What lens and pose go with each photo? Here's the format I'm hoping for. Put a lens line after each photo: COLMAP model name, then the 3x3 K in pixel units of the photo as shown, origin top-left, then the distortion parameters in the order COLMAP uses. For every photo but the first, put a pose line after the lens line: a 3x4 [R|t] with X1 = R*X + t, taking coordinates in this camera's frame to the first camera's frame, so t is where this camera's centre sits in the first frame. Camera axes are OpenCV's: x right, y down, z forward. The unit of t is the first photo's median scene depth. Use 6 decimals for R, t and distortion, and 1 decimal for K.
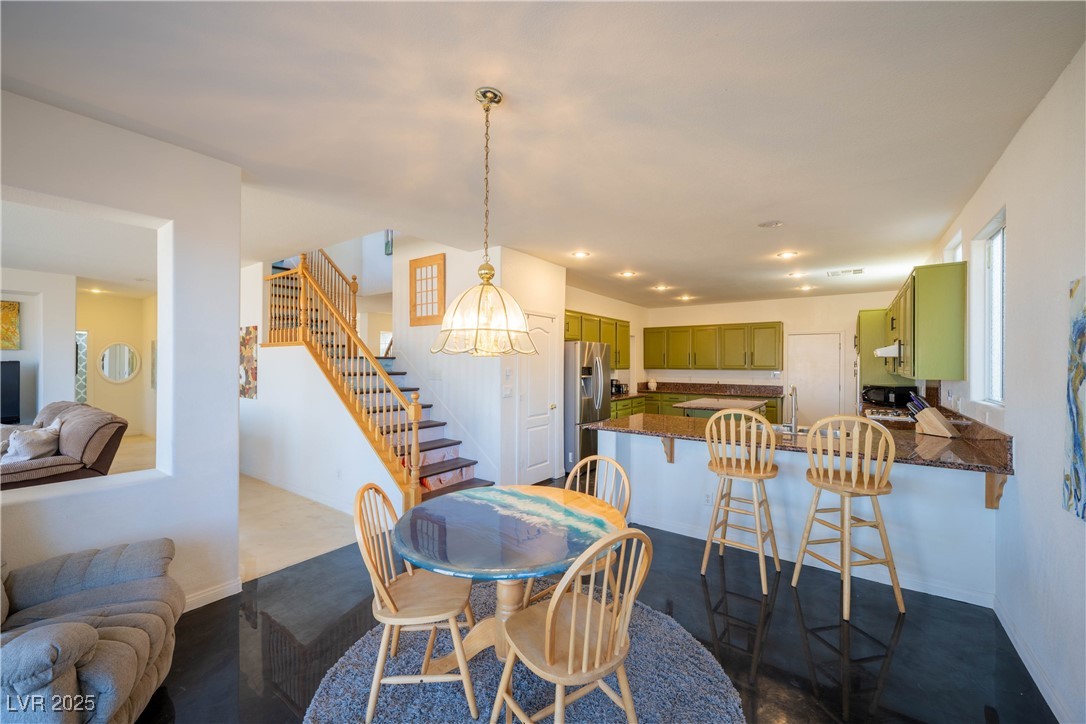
lens RADIAL K [[430.9, 0, 542.3], [0, 430.9, 359.7], [0, 0, 1]] dist [0.002748, 0.000107]
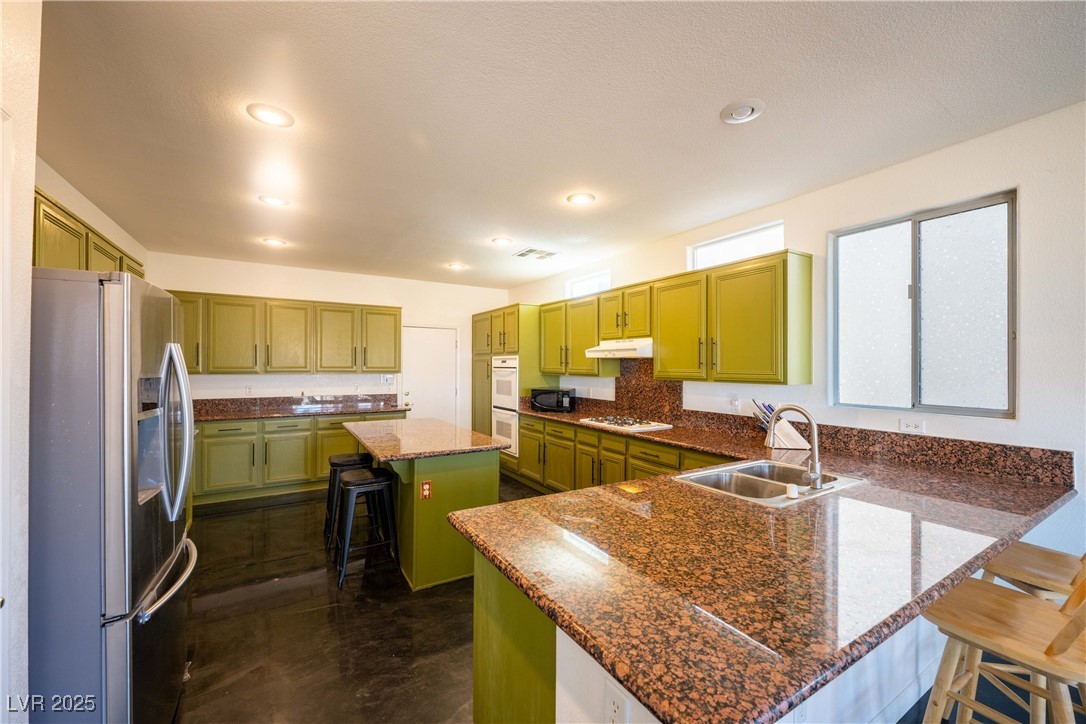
lens RADIAL K [[430.9, 0, 545.3], [0, 430.9, 365.0], [0, 0, 1]] dist [0.002748, 0.000107]
pose [[0.381729, -0.002589, 0.924271, -0.035657], [-0.011218, 0.999909, 0.007433, 0.002512], [-0.924206, -0.013206, 0.381666, 0.484878]]
